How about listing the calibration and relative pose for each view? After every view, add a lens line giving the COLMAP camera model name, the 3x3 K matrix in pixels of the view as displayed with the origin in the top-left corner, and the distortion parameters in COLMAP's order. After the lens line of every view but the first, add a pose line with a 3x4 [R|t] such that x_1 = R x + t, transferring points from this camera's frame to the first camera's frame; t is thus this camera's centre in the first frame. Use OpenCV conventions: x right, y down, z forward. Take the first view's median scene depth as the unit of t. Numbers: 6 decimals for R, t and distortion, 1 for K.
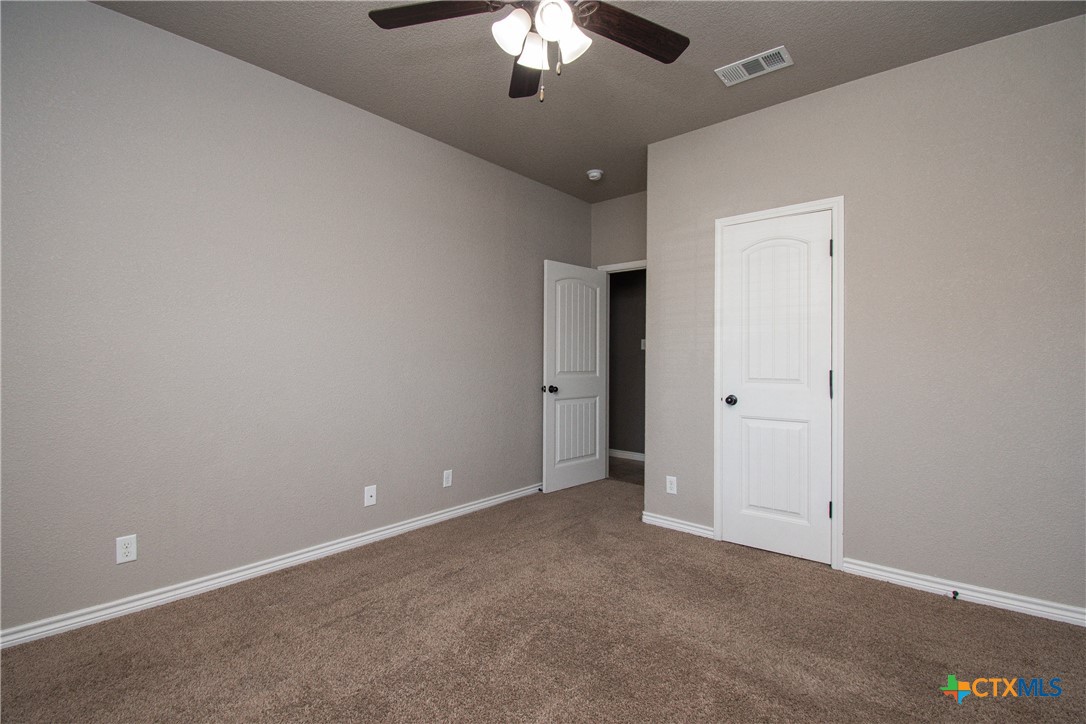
lens RADIAL K [[500.0, 0, 540.8], [0, 500.0, 351.7], [0, 0, 1]] dist [0.020055, -0.019130]
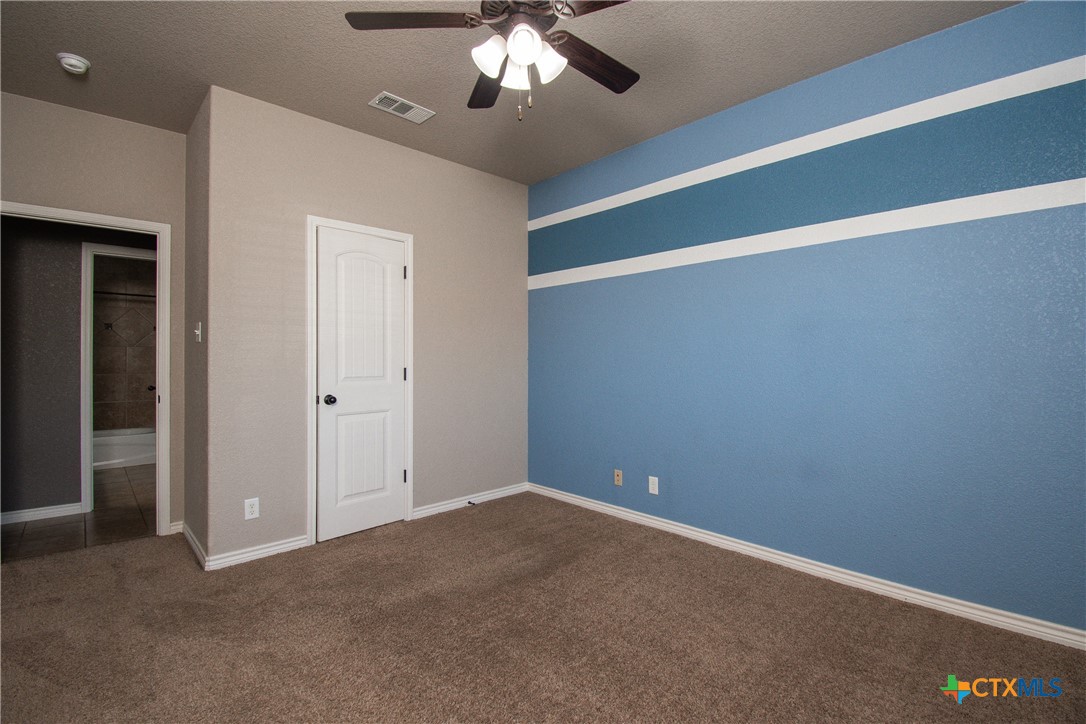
lens RADIAL K [[497.2, 0, 549.1], [0, 497.2, 351.5], [0, 0, 1]] dist [0.003903, -0.017735]
pose [[0.069685, 0.009439, 0.997524, -0.663088], [-0.016250, 0.999833, -0.008326, -0.000421], [-0.997437, -0.015629, 0.069827, 0.542764]]
